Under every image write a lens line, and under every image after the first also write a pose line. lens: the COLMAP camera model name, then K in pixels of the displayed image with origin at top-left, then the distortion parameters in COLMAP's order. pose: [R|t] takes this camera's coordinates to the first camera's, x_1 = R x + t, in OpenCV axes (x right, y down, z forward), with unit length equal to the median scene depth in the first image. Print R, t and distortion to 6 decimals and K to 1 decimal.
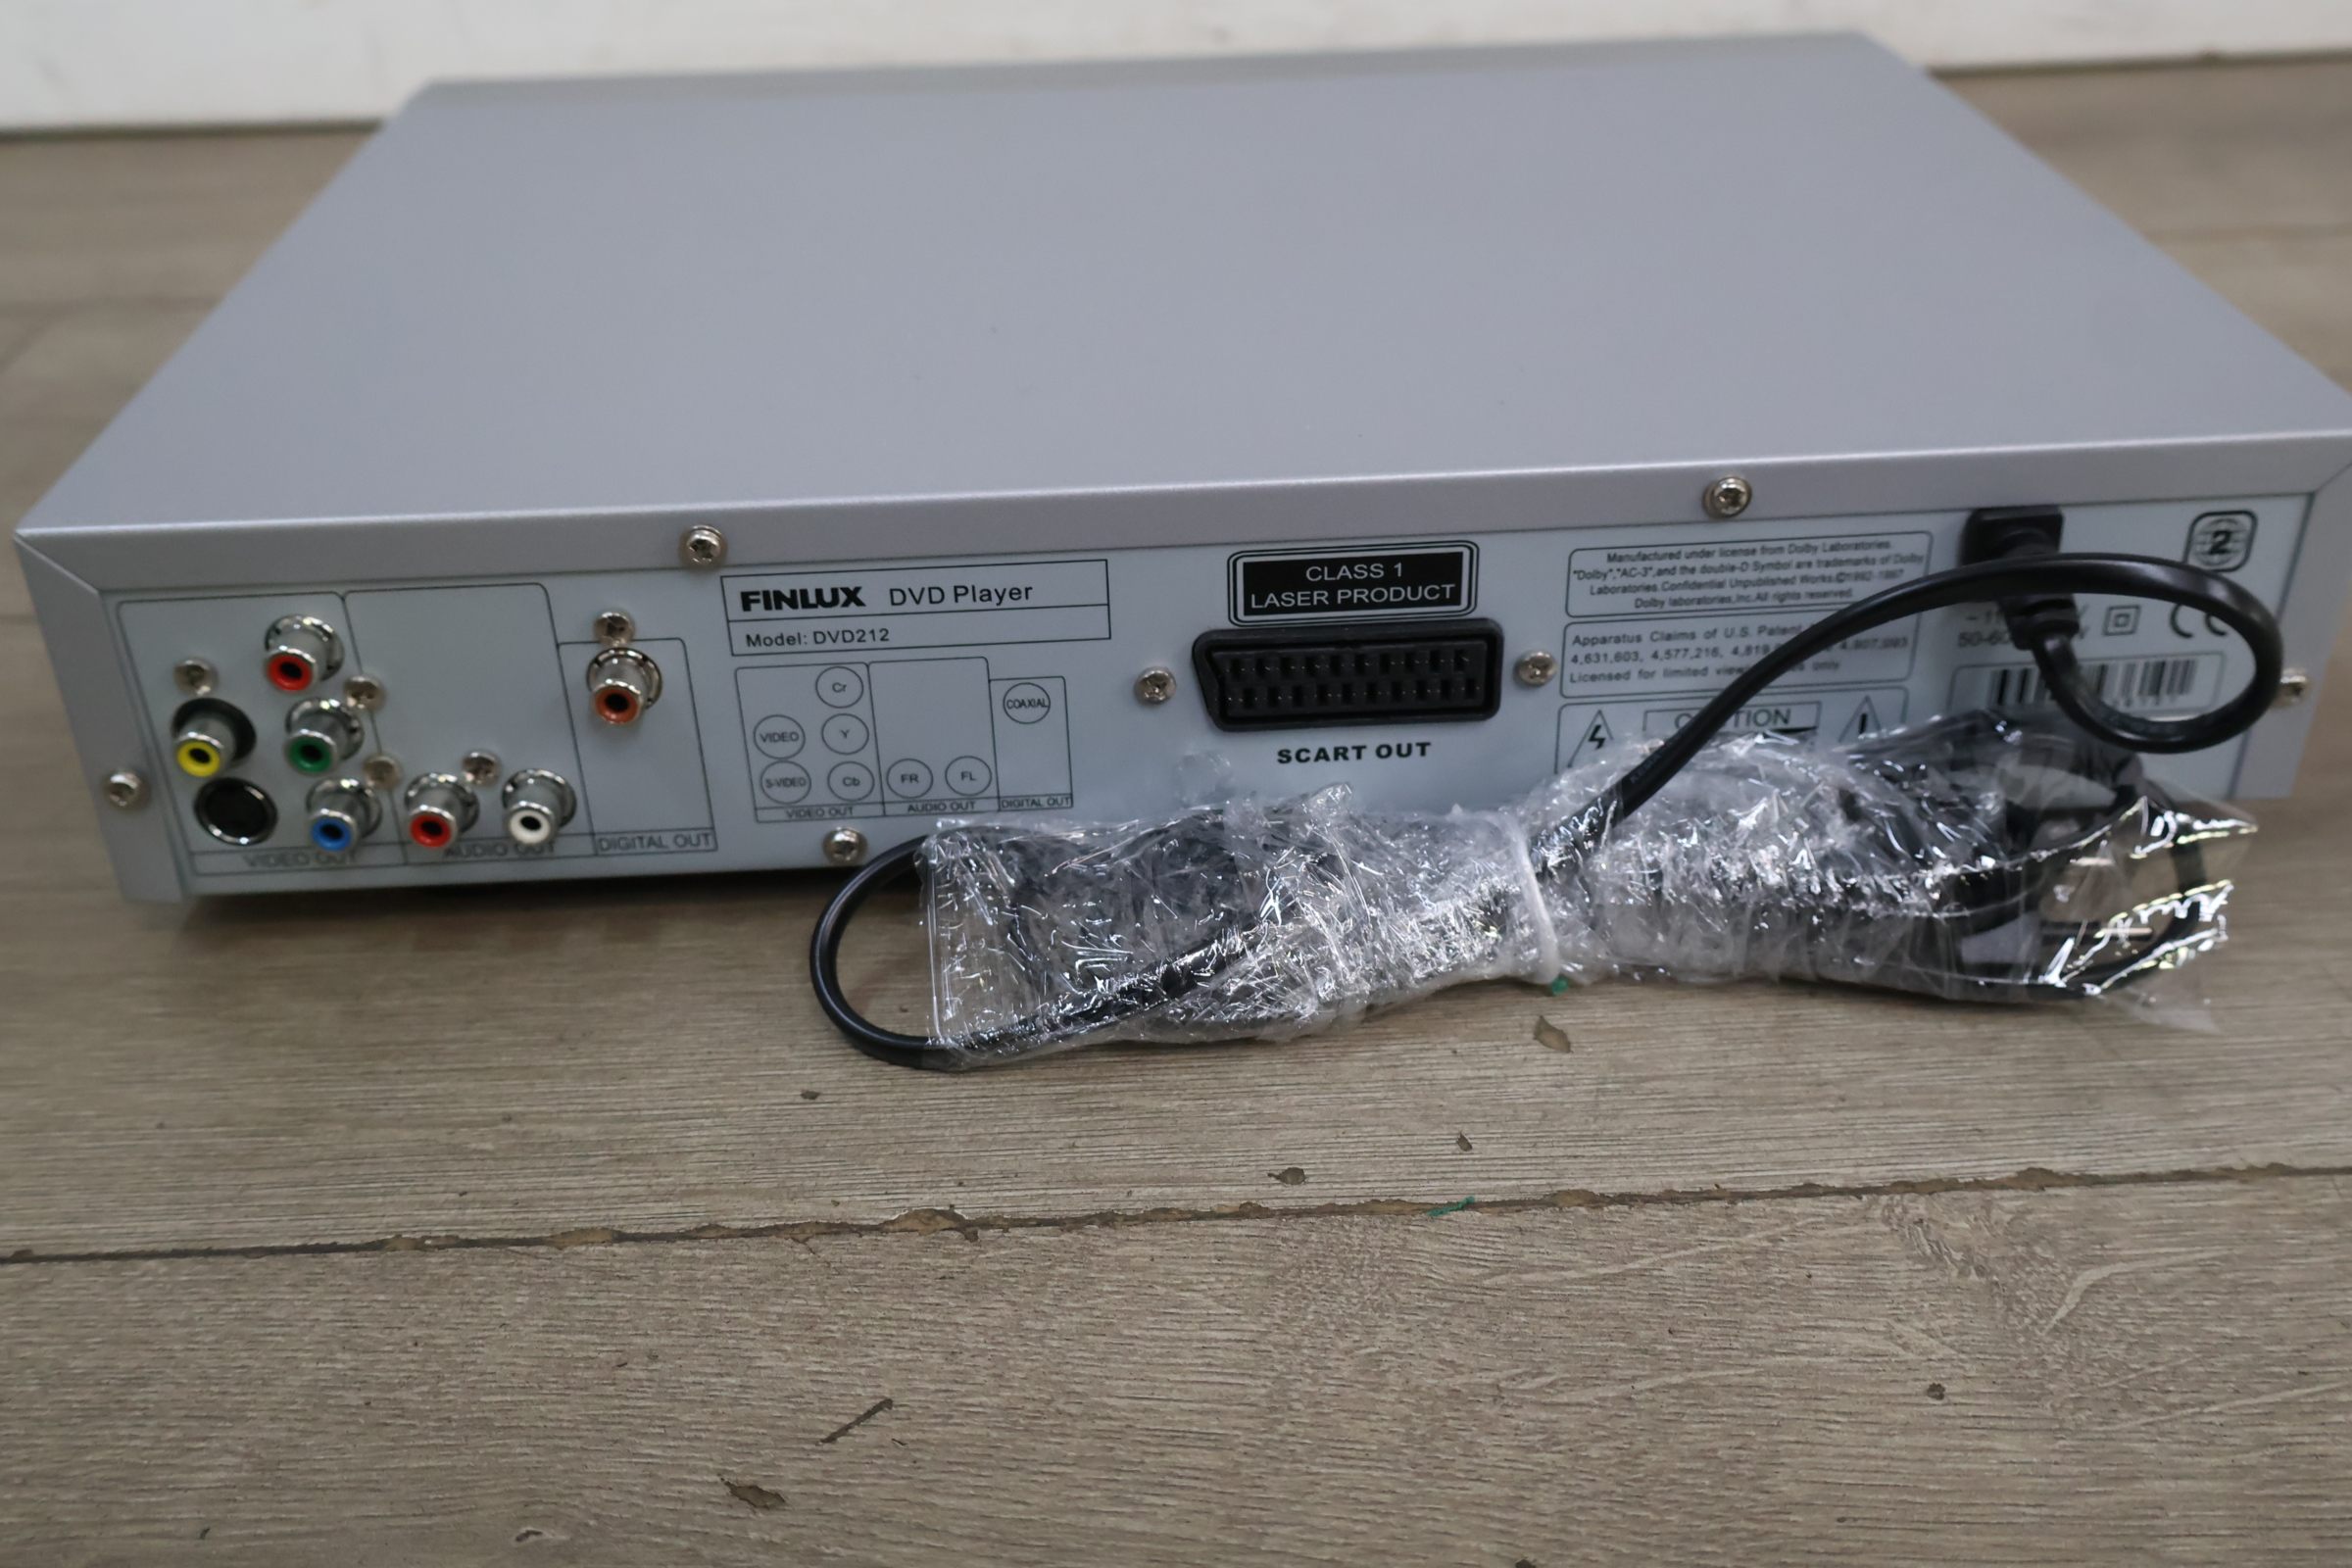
lens RADIAL K [[2265.6, 0, 1172.9], [0, 2265.6, 803.2], [0, 0, 1]] dist [0.017861, 0.000000]
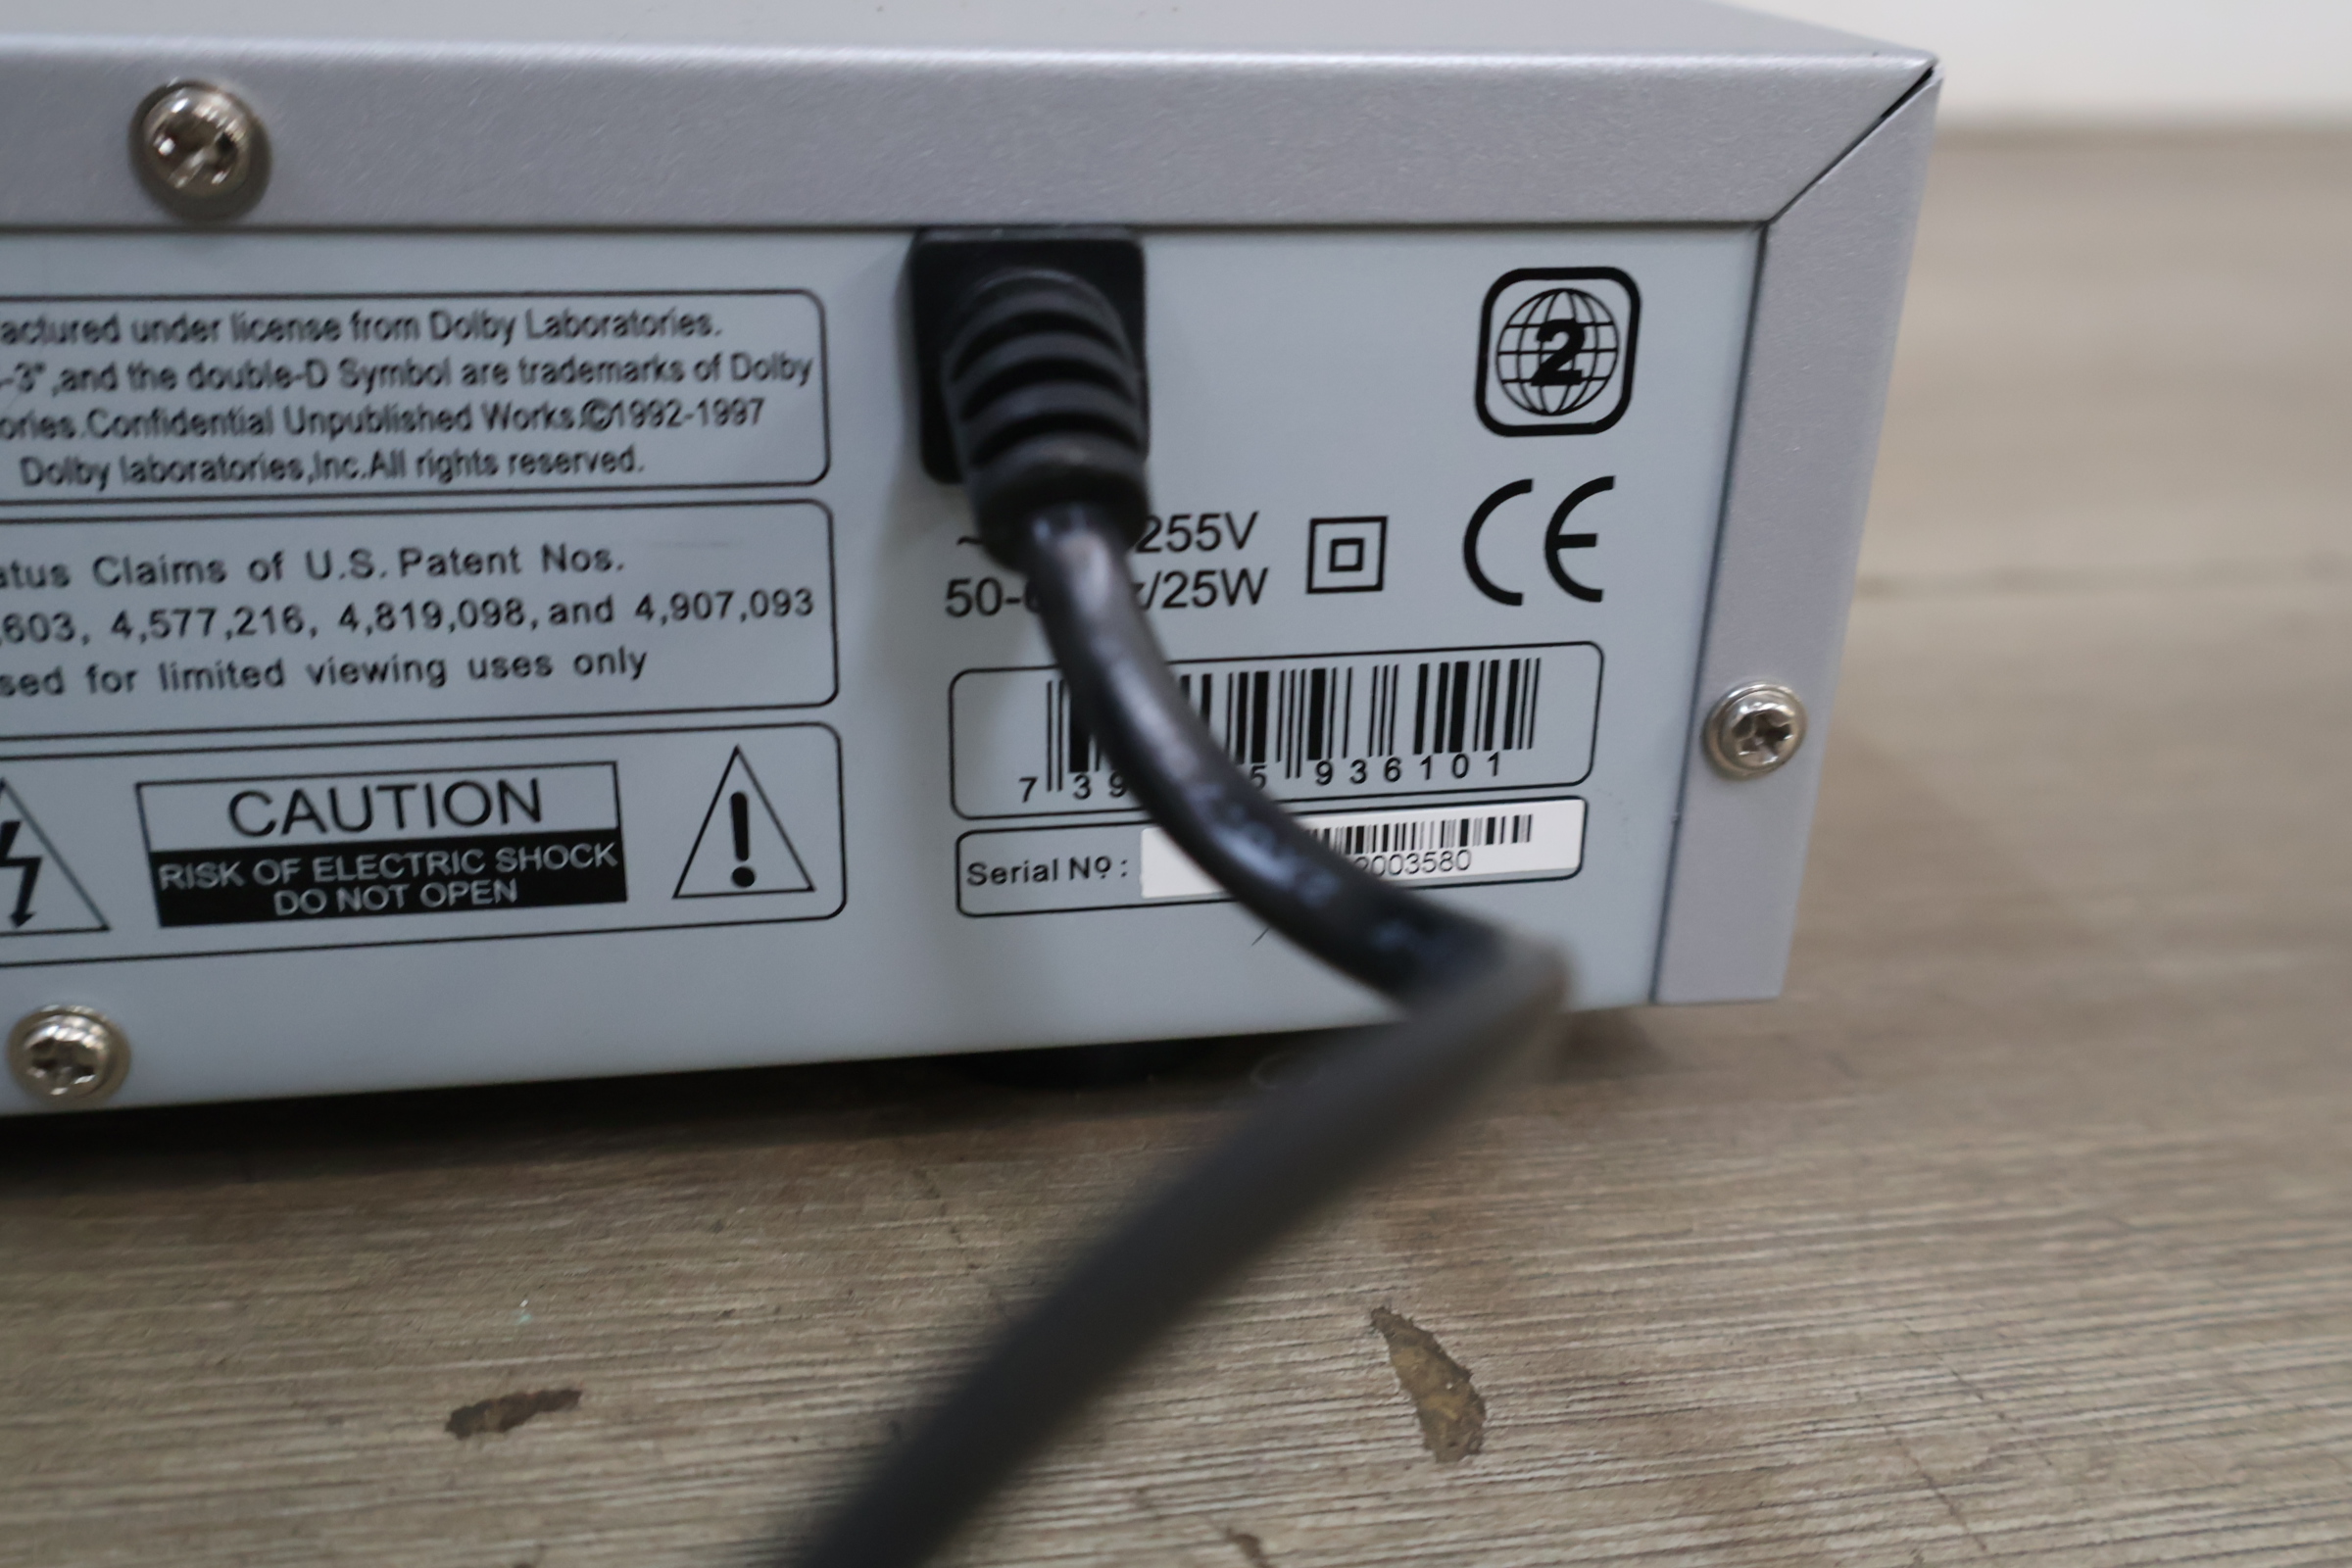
lens RADIAL K [[2265.6, 0, 1163.8], [0, 2265.6, 772.9], [0, 0, 1]] dist [0.017861, 0.000000]
pose [[0.992074, 0.001334, 0.125651, 0.340016], [0.018251, 0.987810, -0.154592, 0.019677], [-0.124325, 0.155660, 0.979956, 0.625658]]
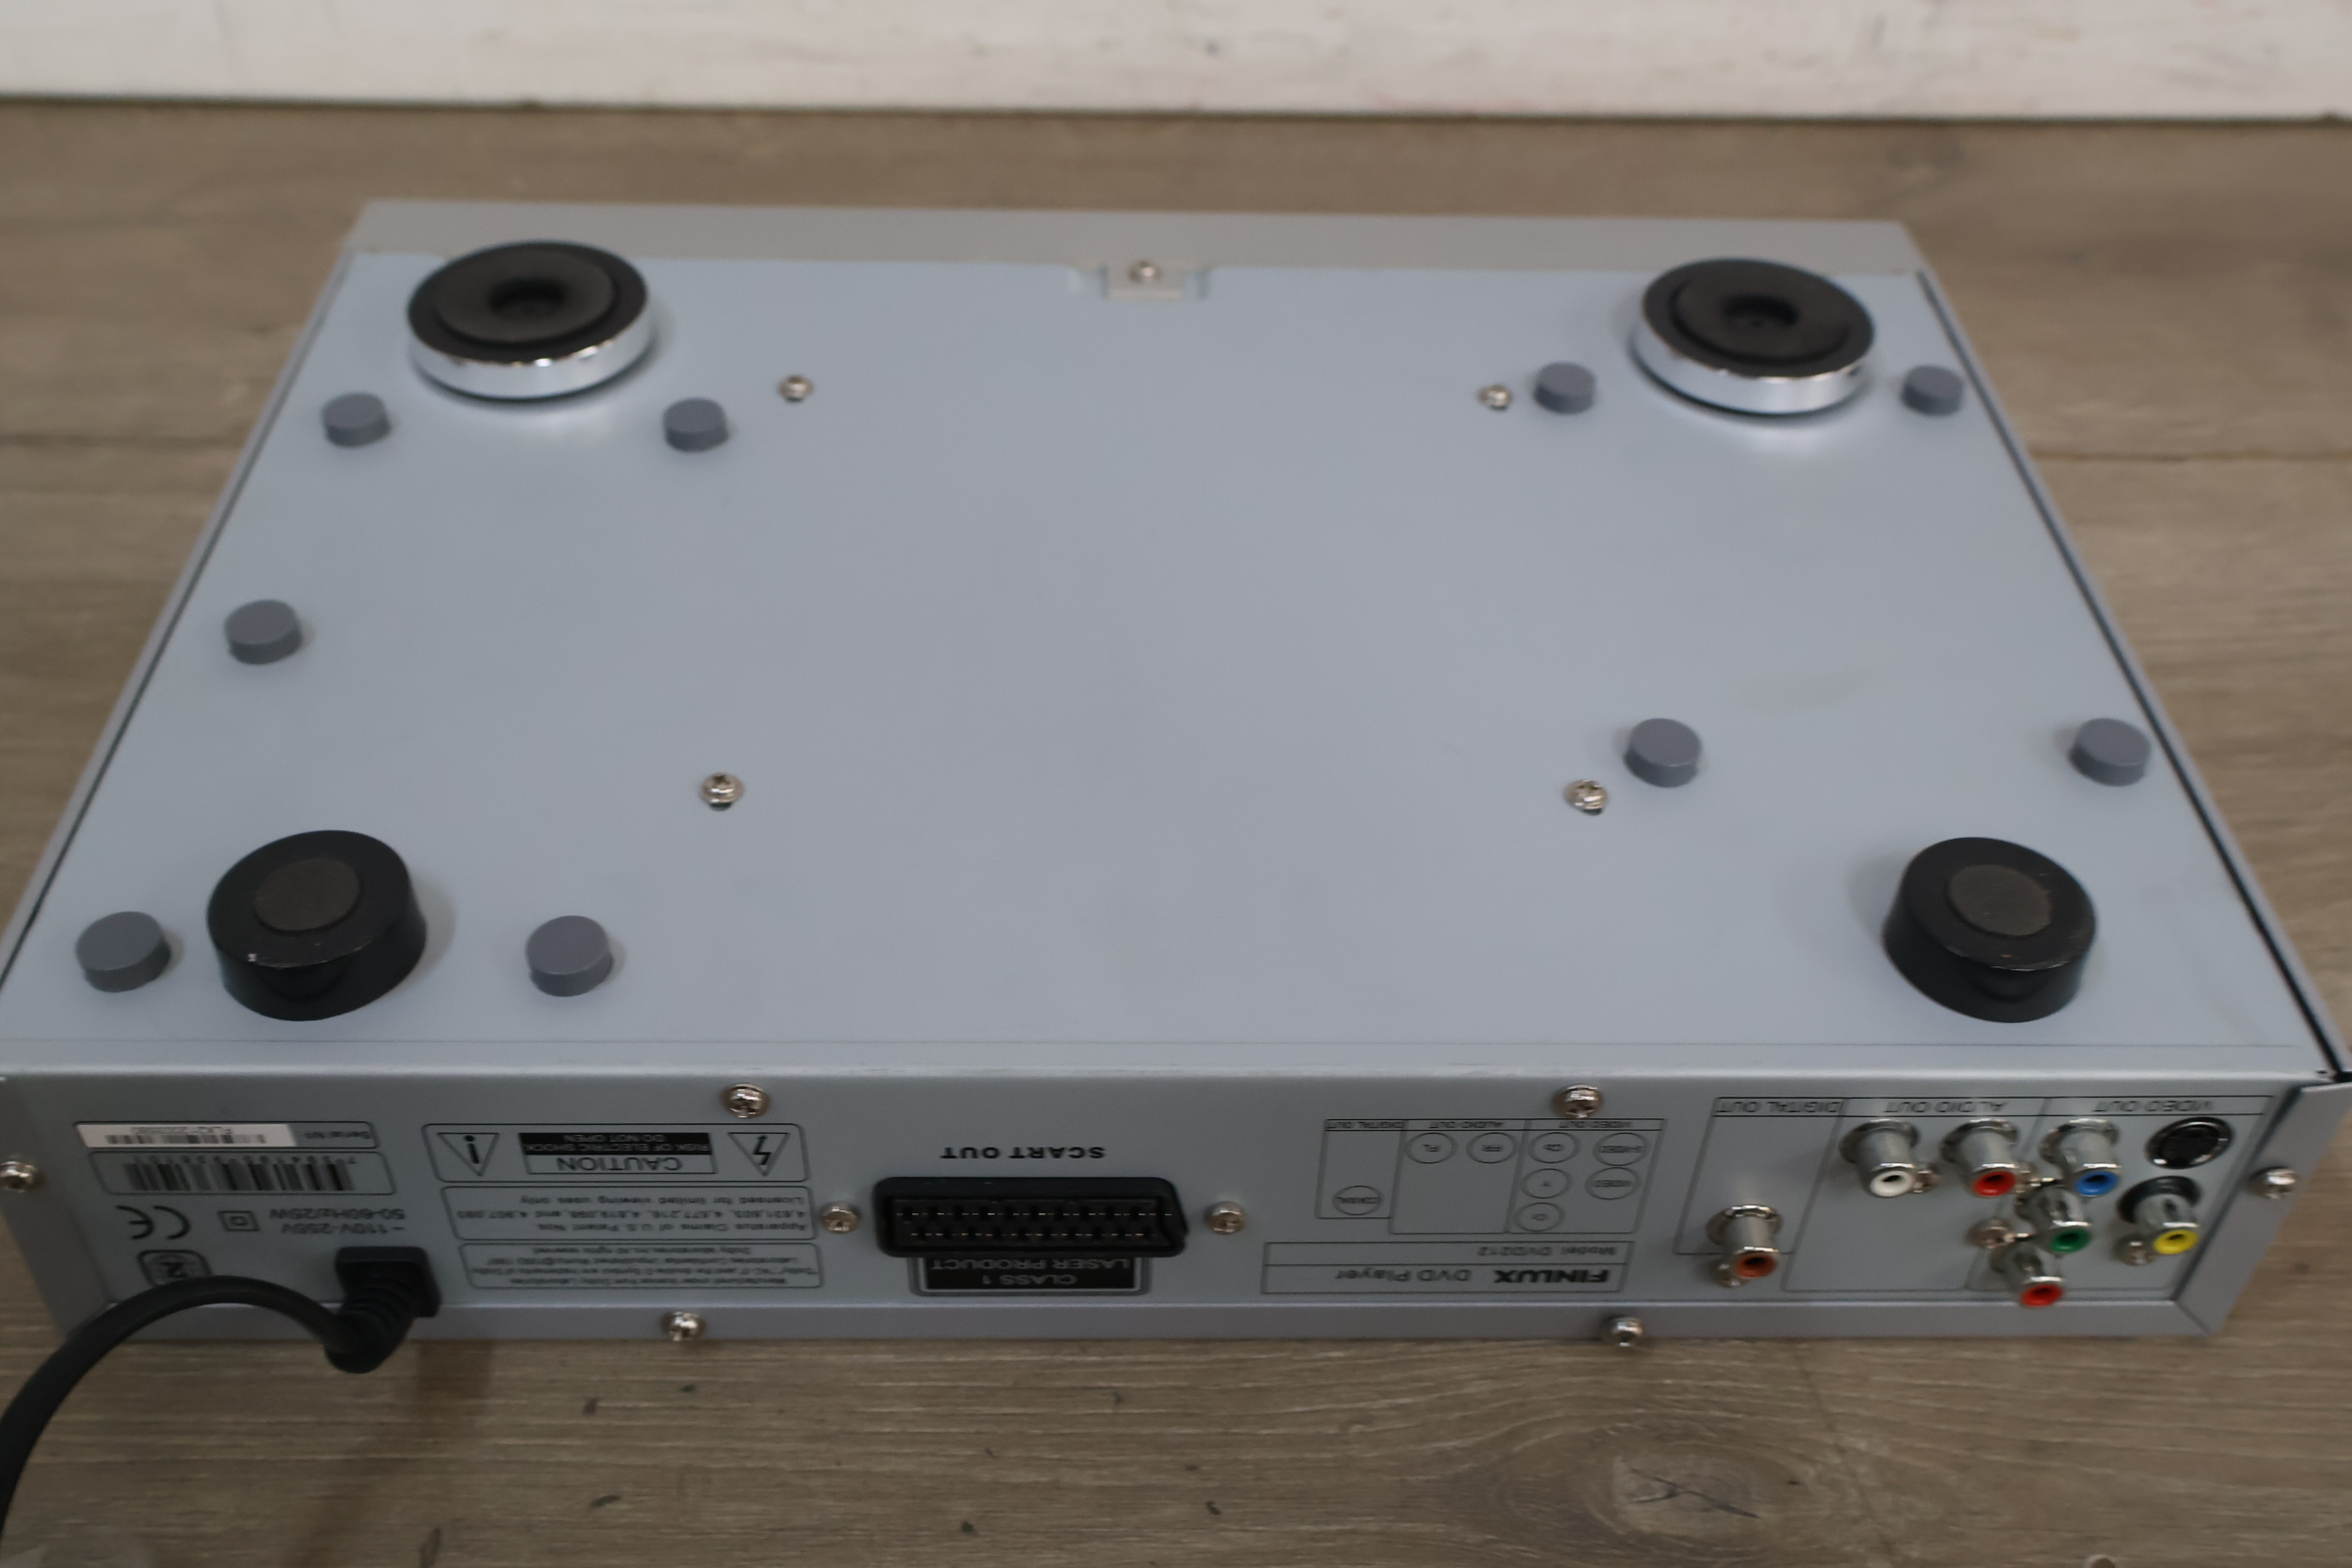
lens RADIAL K [[2265.6, 0, 1164.1], [0, 2265.6, 777.1], [0, 0, 1]] dist [0.017861, 0.000000]
pose [[-0.996365, 0.009722, -0.084629, 0.102836], [0.078652, -0.276571, -0.957770, 0.958521], [-0.032718, -0.960944, 0.274801, 0.918043]]
